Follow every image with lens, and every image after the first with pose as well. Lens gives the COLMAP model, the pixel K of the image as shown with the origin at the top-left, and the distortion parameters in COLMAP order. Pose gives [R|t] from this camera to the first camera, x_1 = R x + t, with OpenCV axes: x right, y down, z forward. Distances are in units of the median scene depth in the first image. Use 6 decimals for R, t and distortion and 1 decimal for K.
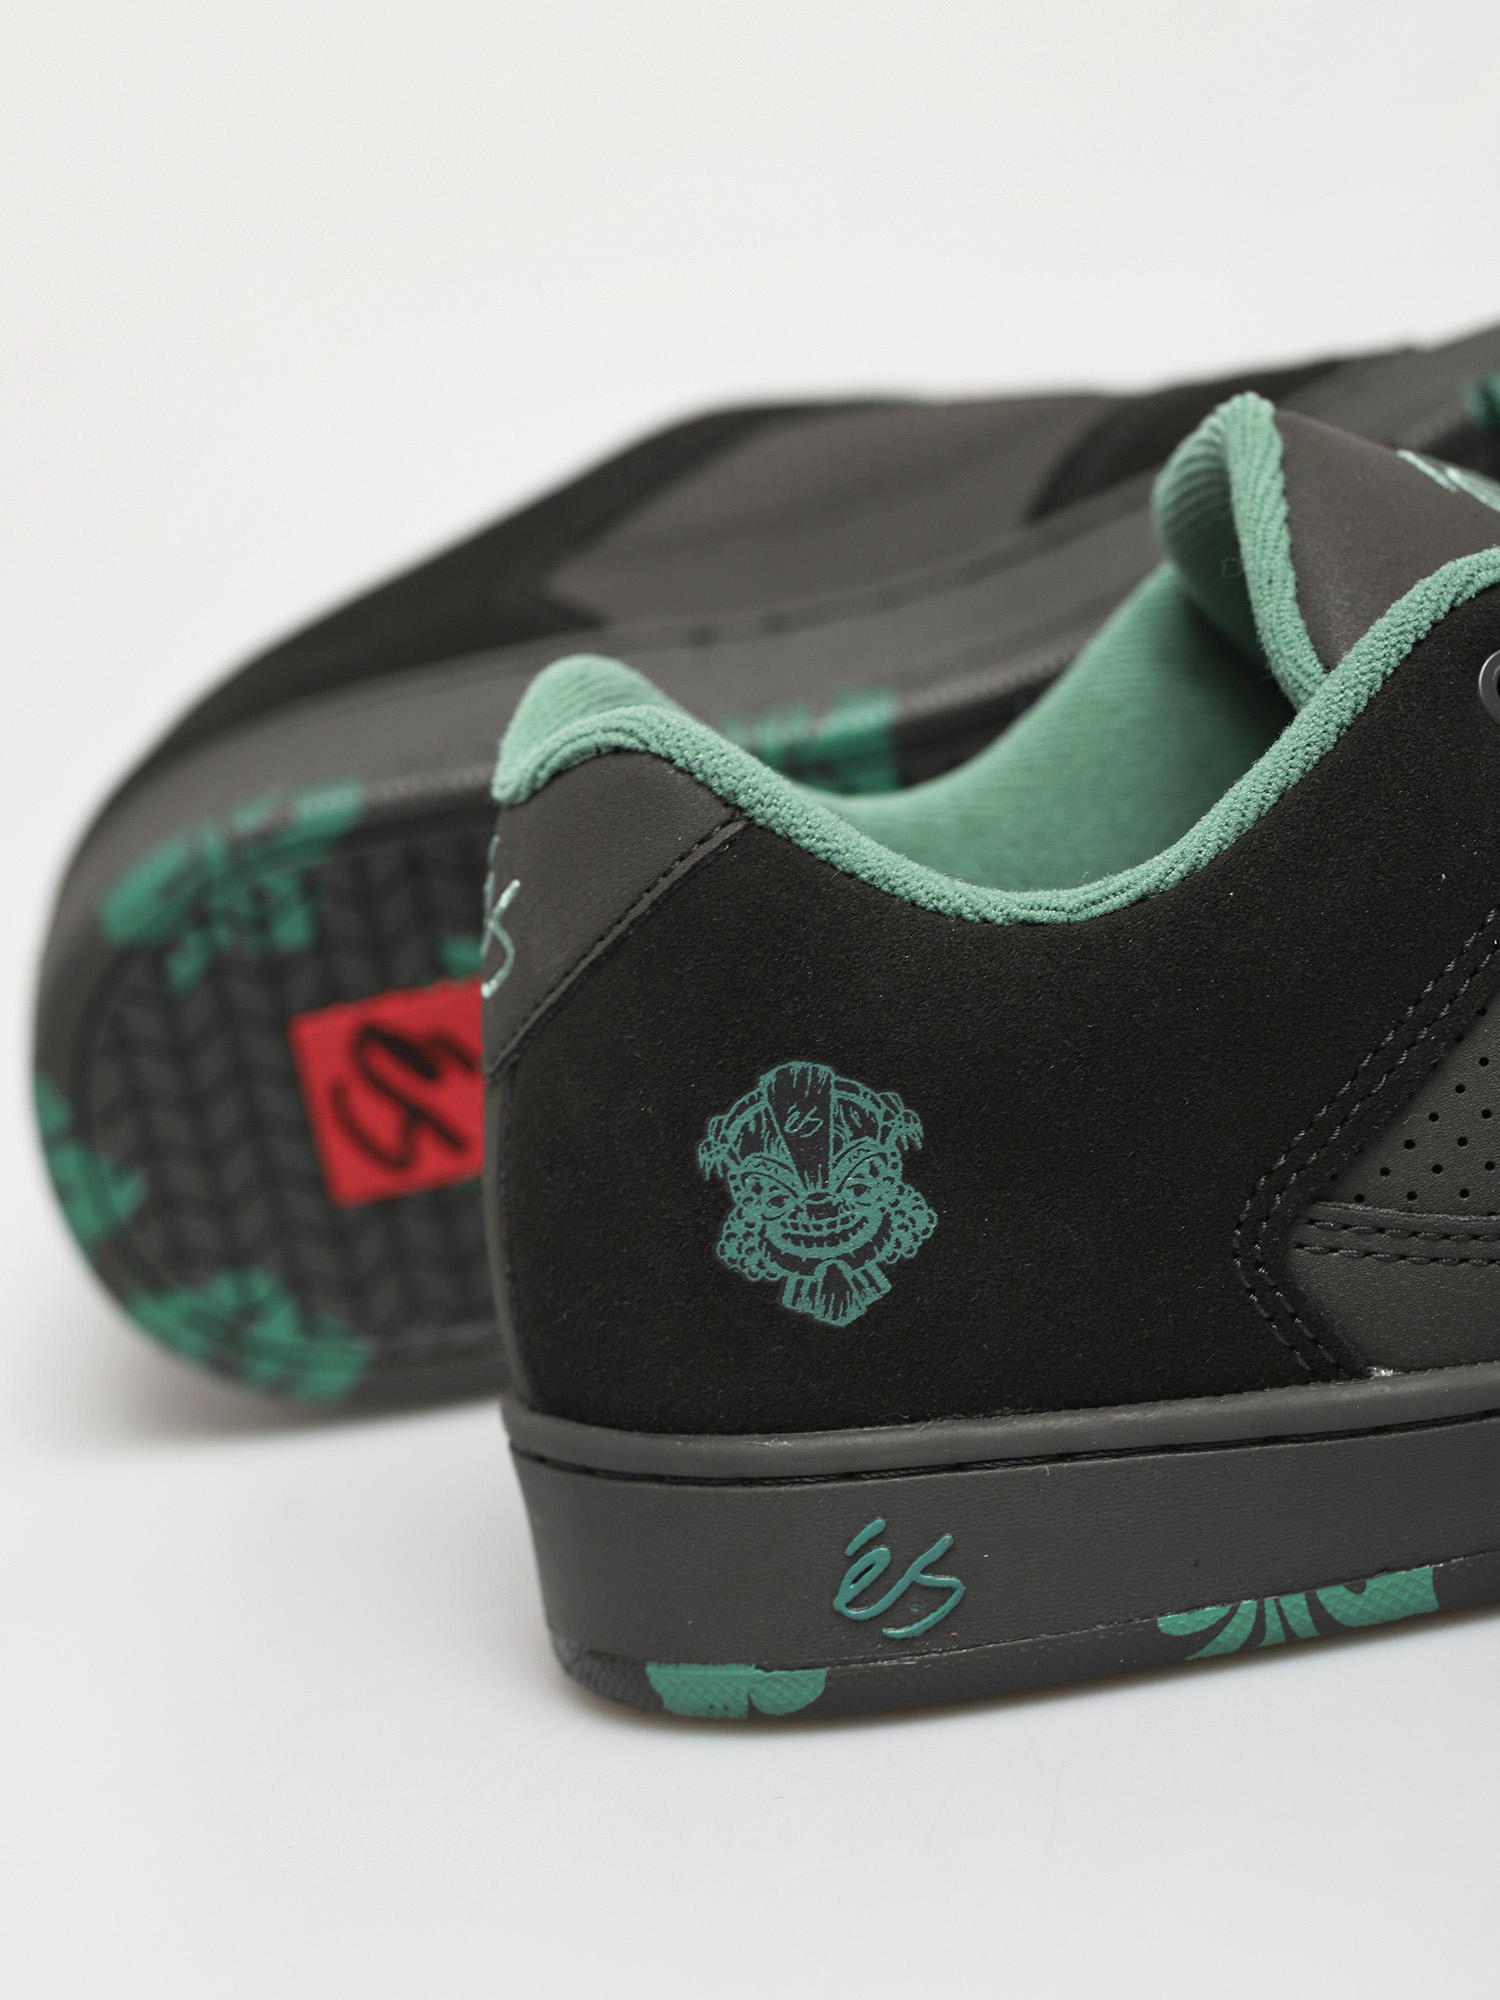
lens RADIAL K [[8453.3, 0, 750.9], [0, 8453.3, 994.3], [0, 0, 1]] dist [0.016838, 0.000000]
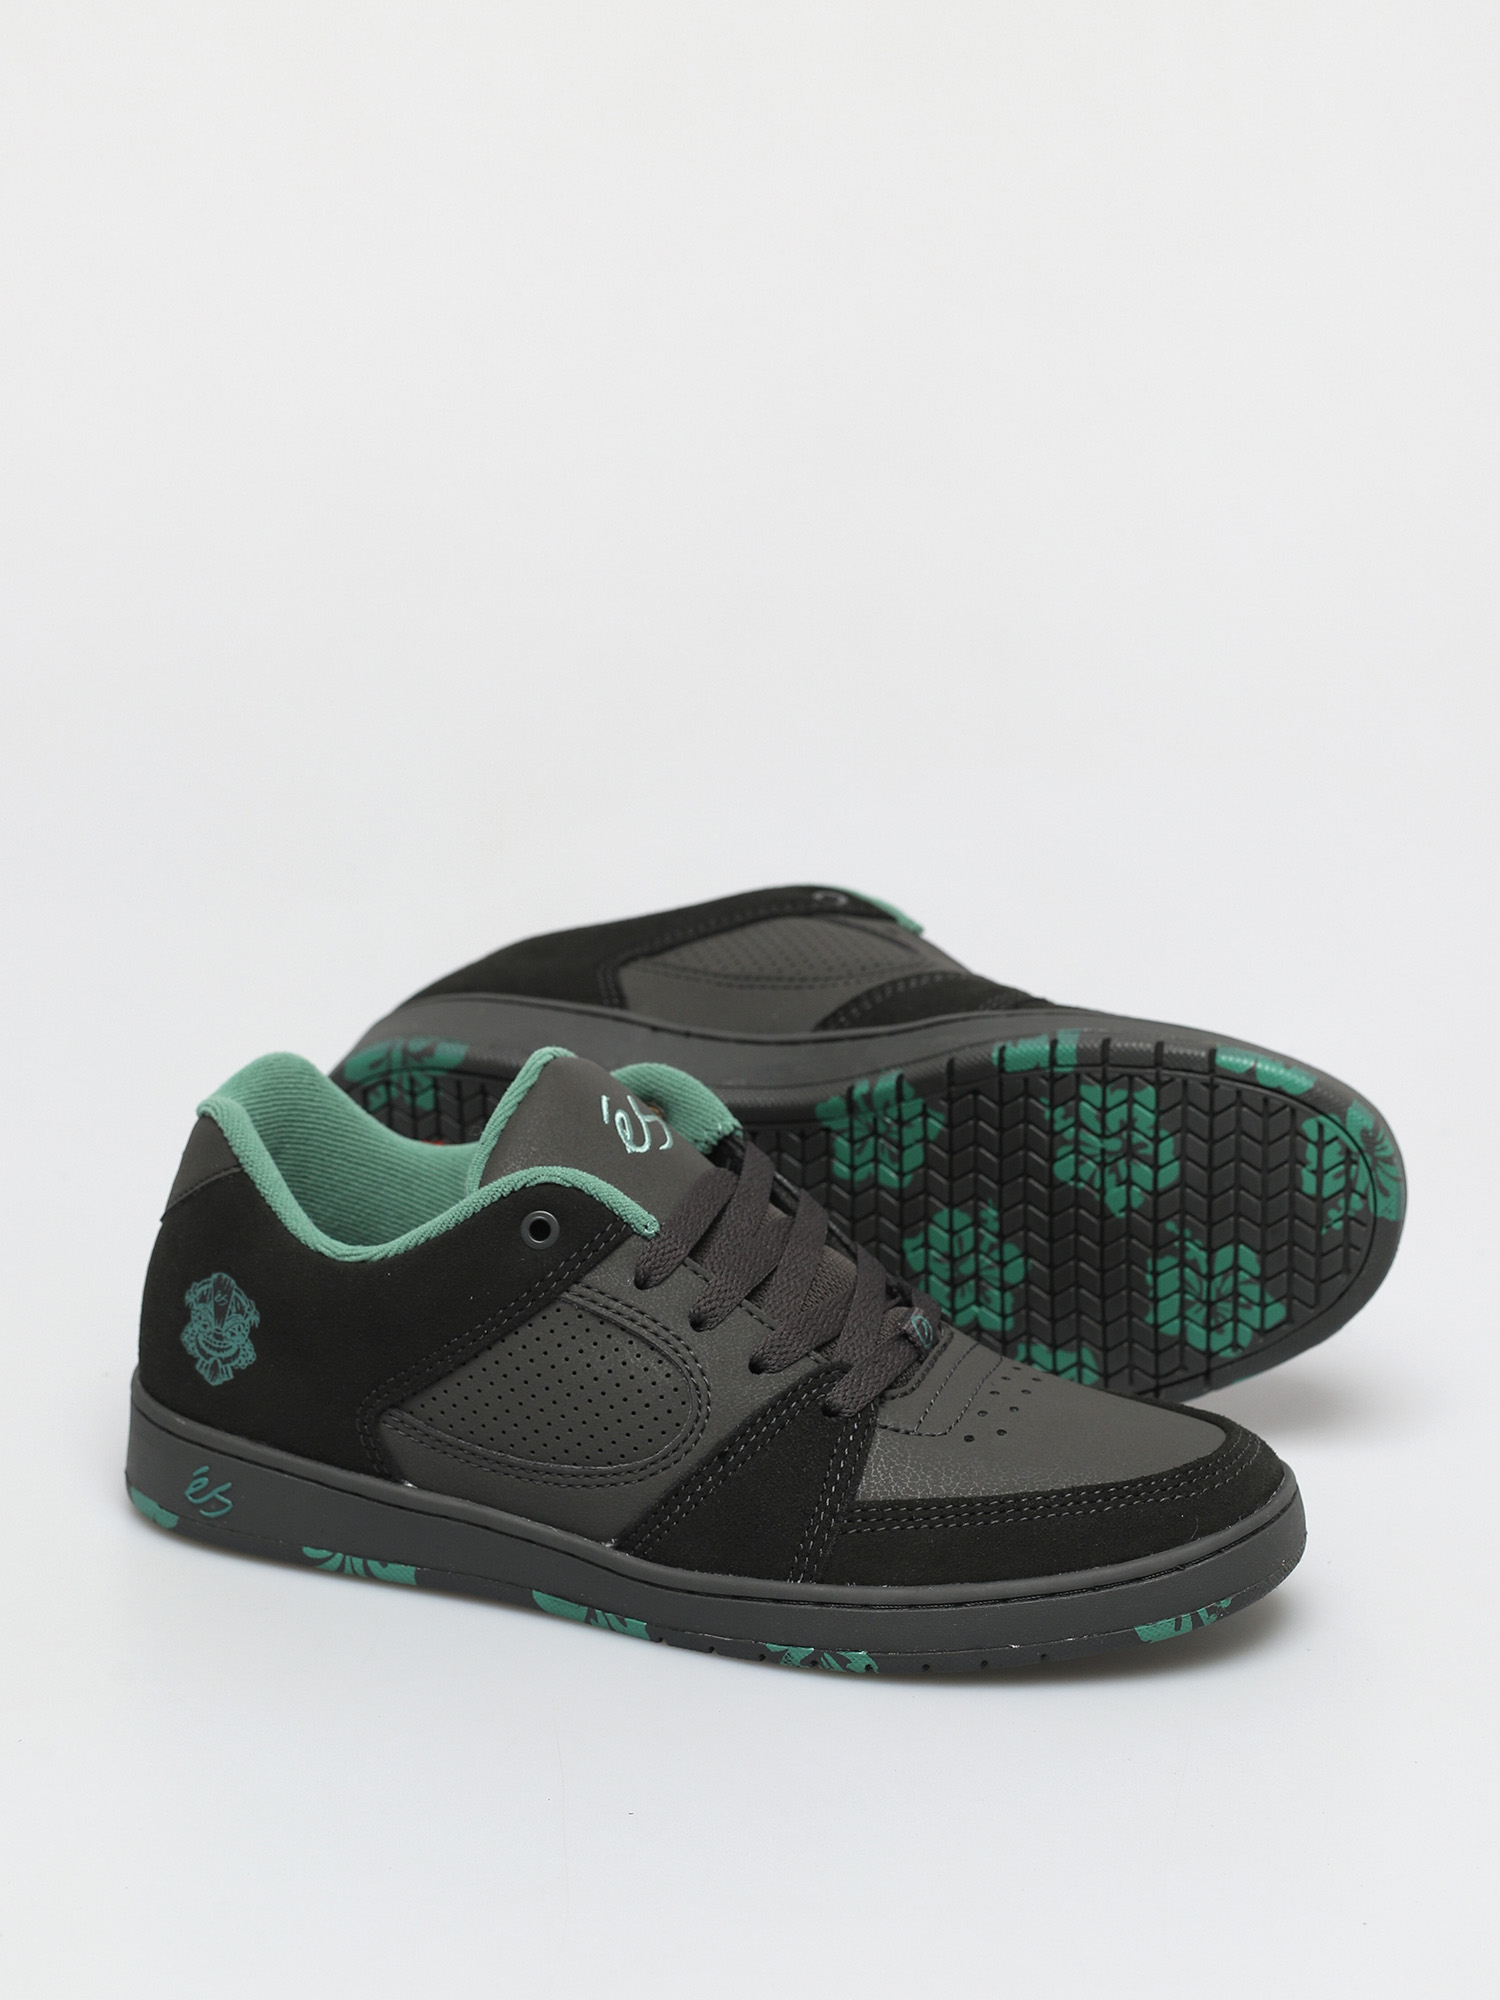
lens RADIAL K [[8453.3, 0, 752.9], [0, 8453.3, 1000.6], [0, 0, 1]] dist [0.016838, 0.000000]
pose [[0.876872, 0.332235, -0.347441, 0.923145], [-0.275154, 0.939516, 0.203963, -0.581750], [0.394190, -0.083250, 0.915251, -1.083213]]
